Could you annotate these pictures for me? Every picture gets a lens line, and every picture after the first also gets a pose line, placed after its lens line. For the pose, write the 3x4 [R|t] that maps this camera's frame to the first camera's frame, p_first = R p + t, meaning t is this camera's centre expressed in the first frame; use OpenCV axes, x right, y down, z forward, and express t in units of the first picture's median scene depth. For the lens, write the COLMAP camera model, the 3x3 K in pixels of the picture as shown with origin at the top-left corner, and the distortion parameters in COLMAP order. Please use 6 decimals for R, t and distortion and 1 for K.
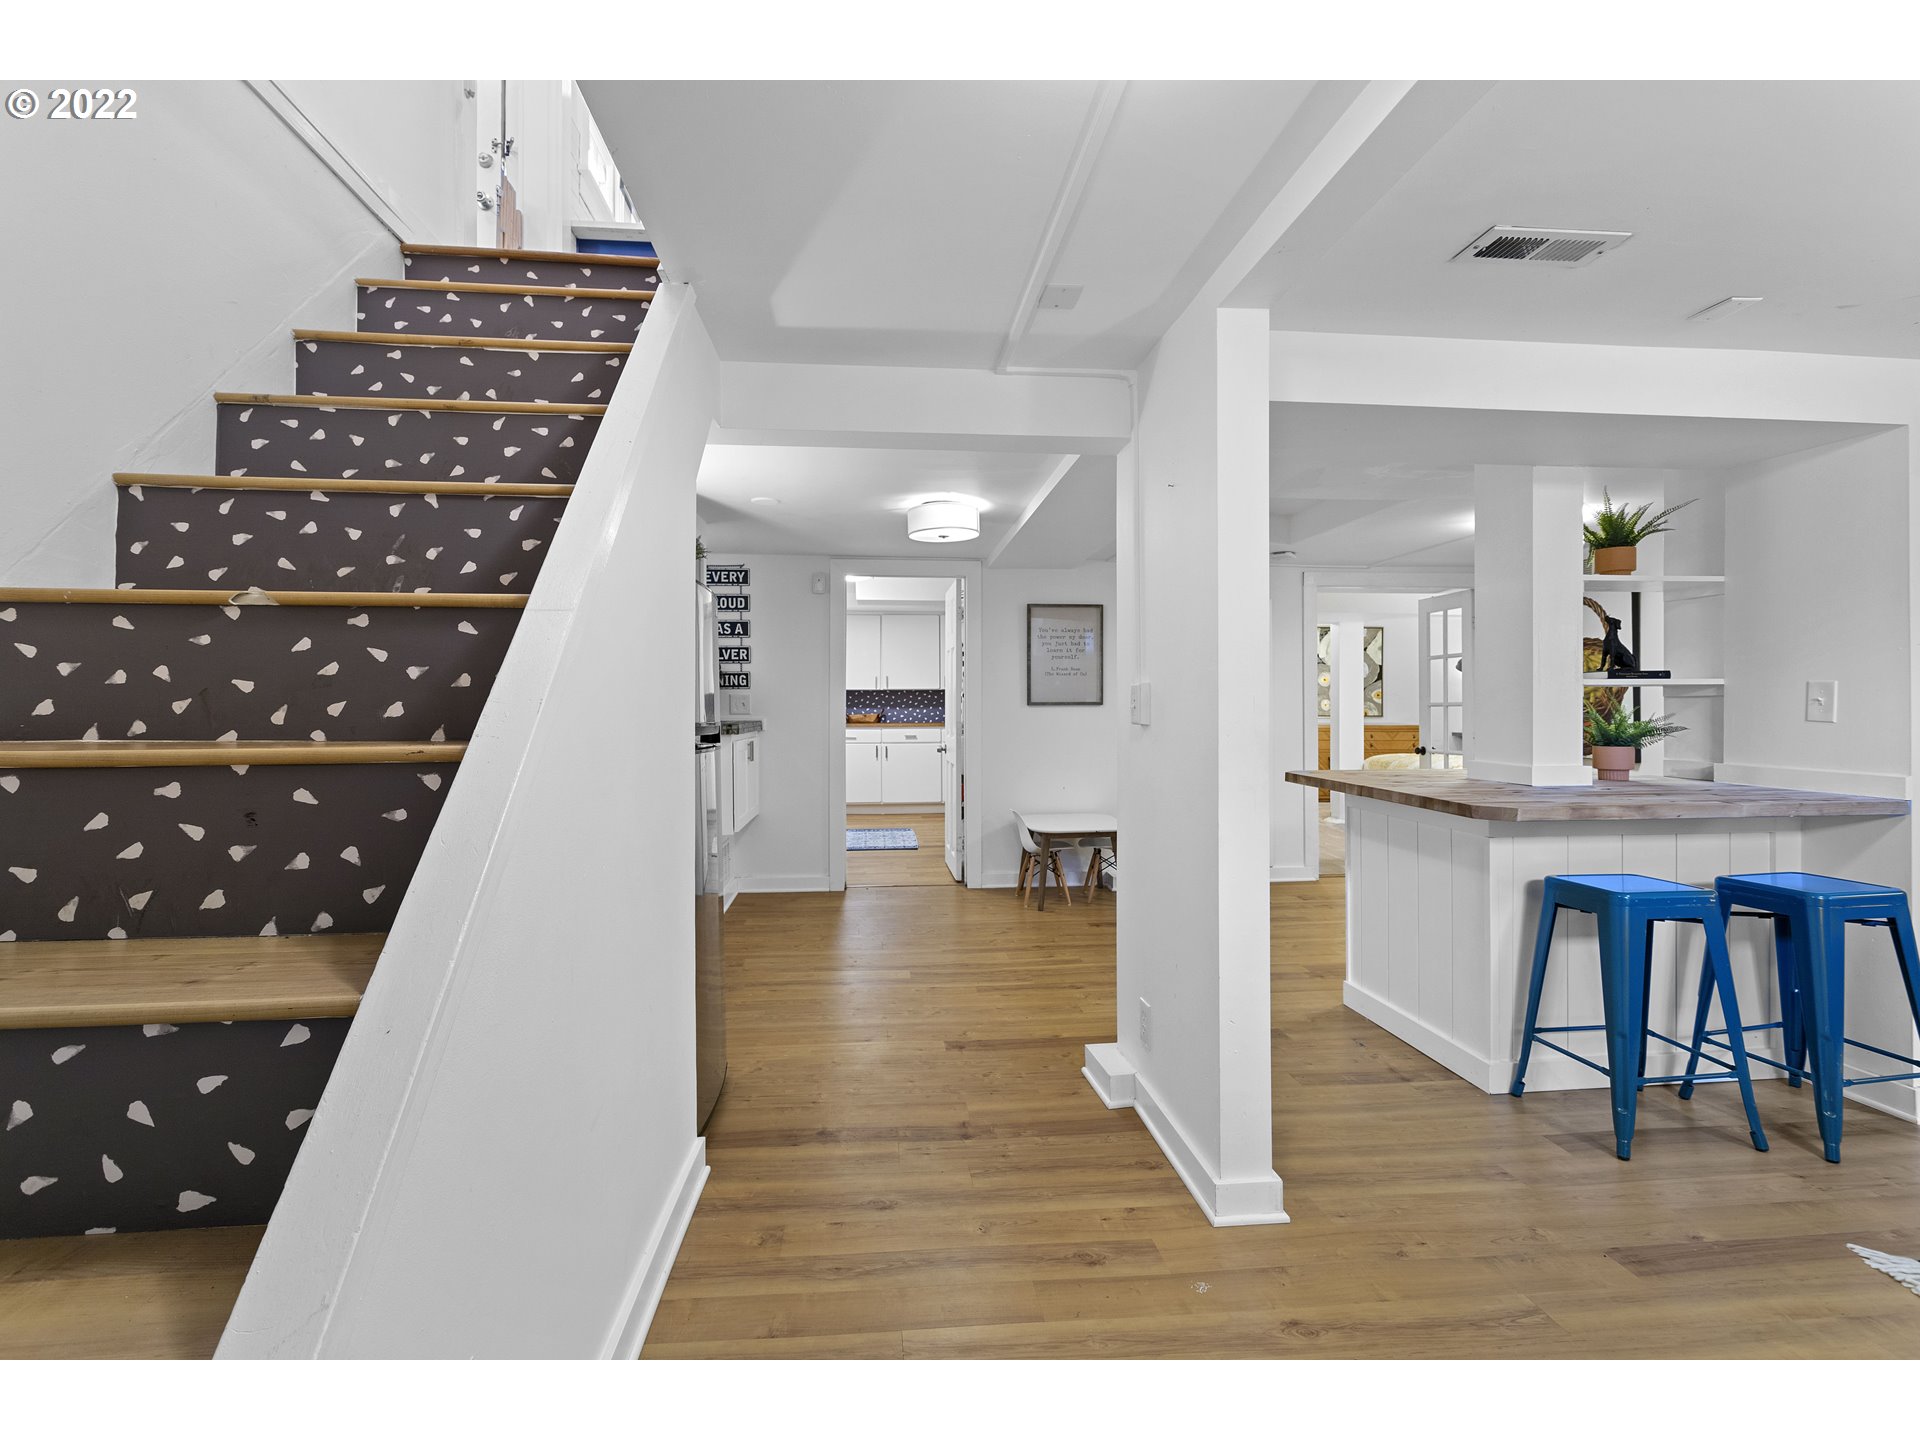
lens RADIAL K [[912.1, 0, 960.1], [0, 912.1, 711.6], [0, 0, 1]] dist [-0.010136, 0.000280]
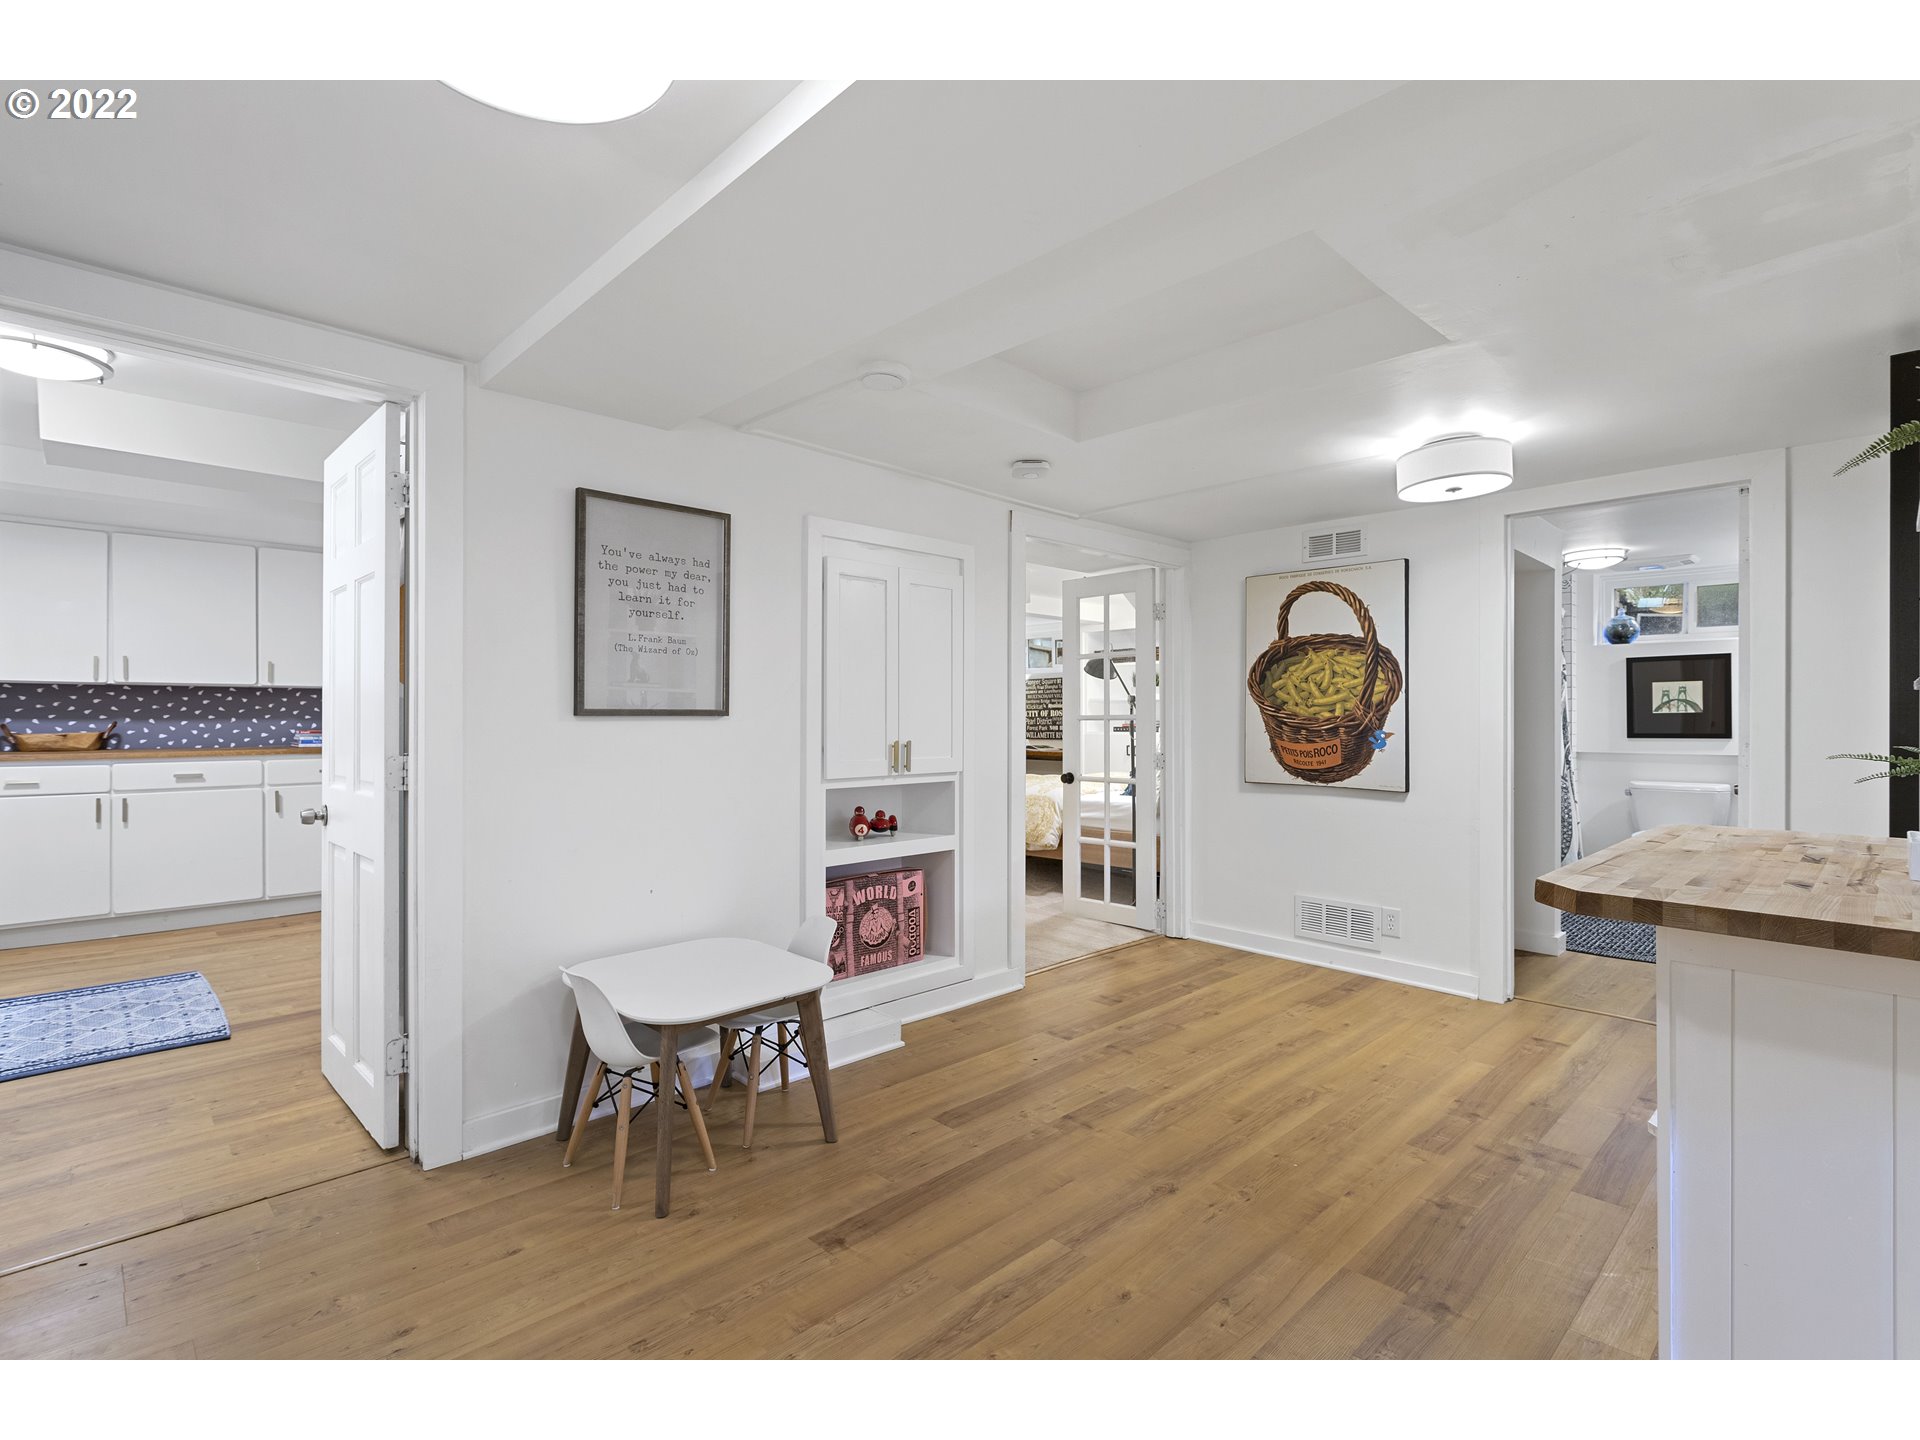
lens RADIAL K [[912.1, 0, 953.5], [0, 912.1, 715.4], [0, 0, 1]] dist [-0.010136, 0.000280]
pose [[0.779472, 0.006153, 0.626407, -0.052382], [0.000386, 0.999947, -0.010302, -0.001956], [-0.626437, 0.008272, 0.779428, 0.464988]]
